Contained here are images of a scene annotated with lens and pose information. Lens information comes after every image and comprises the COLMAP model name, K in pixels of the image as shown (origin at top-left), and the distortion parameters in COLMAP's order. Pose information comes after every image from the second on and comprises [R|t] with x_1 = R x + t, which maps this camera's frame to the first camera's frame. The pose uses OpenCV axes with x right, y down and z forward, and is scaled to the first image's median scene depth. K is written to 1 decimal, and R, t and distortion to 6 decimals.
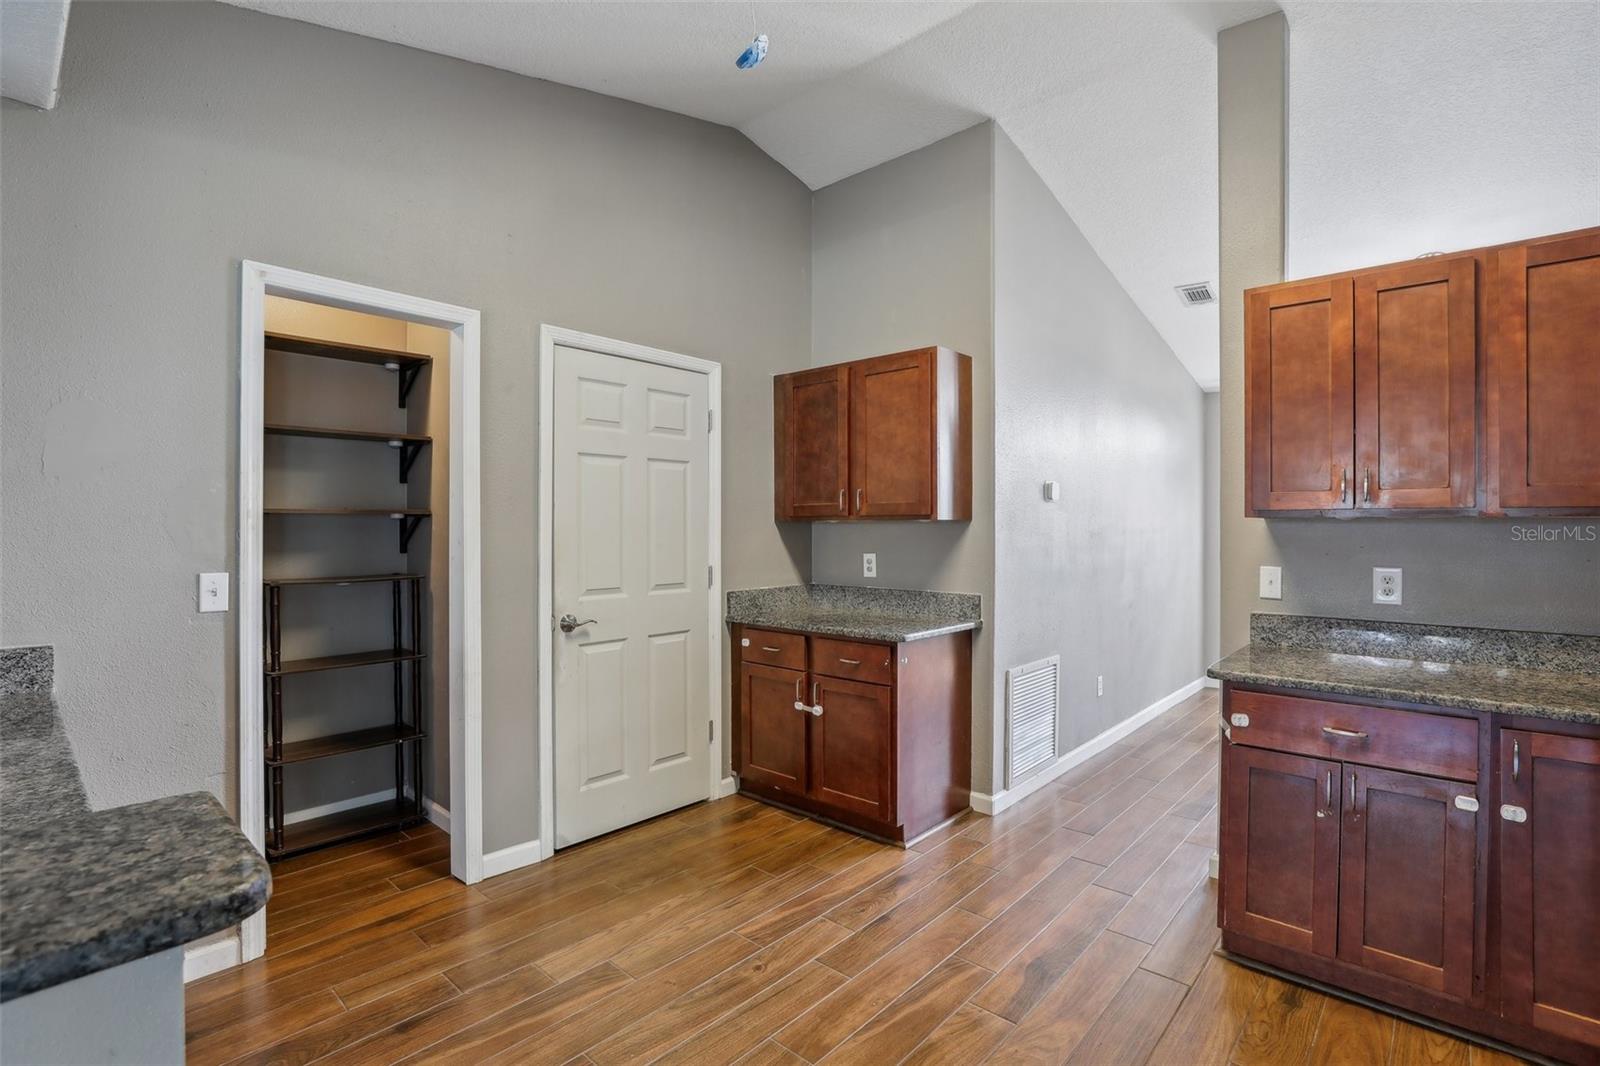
lens RADIAL K [[741.5, 0, 795.6], [0, 741.5, 529.3], [0, 0, 1]] dist [-0.005845, -0.000139]
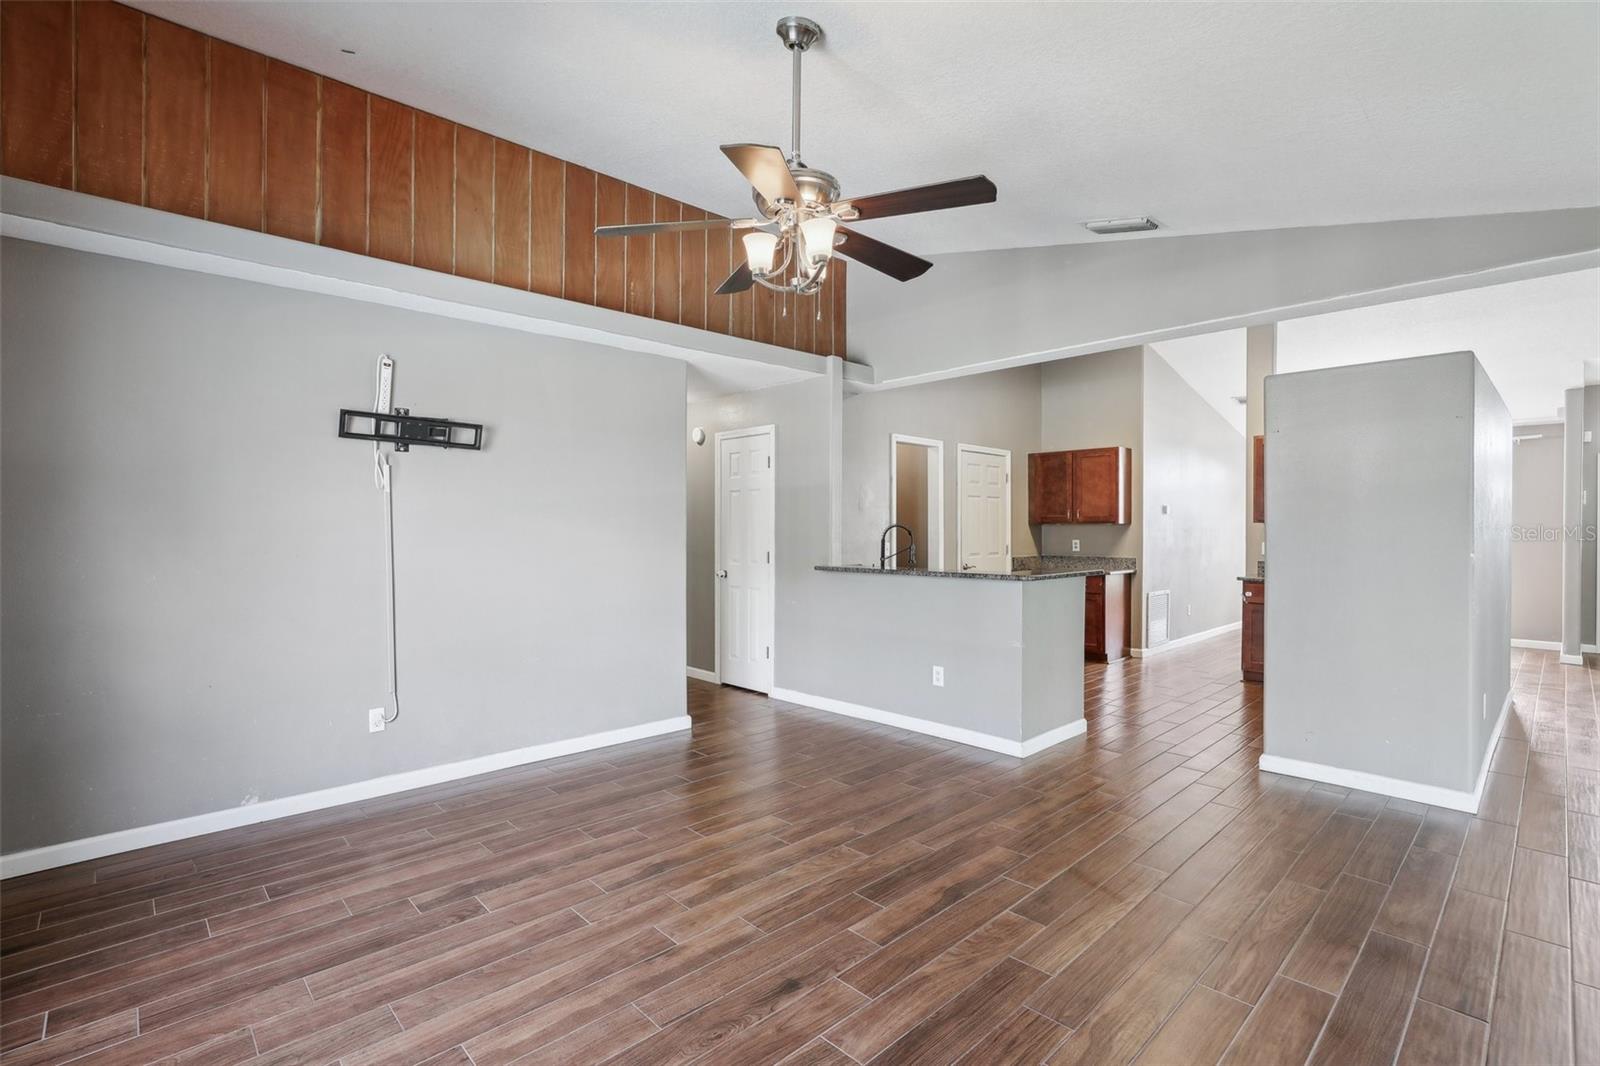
lens RADIAL K [[741.5, 0, 804.1], [0, 741.5, 534.7], [0, 0, 1]] dist [-0.005845, -0.000139]
pose [[0.997919, -0.001183, -0.064475, -0.579711], [0.001208, 0.999999, 0.000350, 0.018670], [0.064474, -0.000427, 0.997919, -1.227911]]
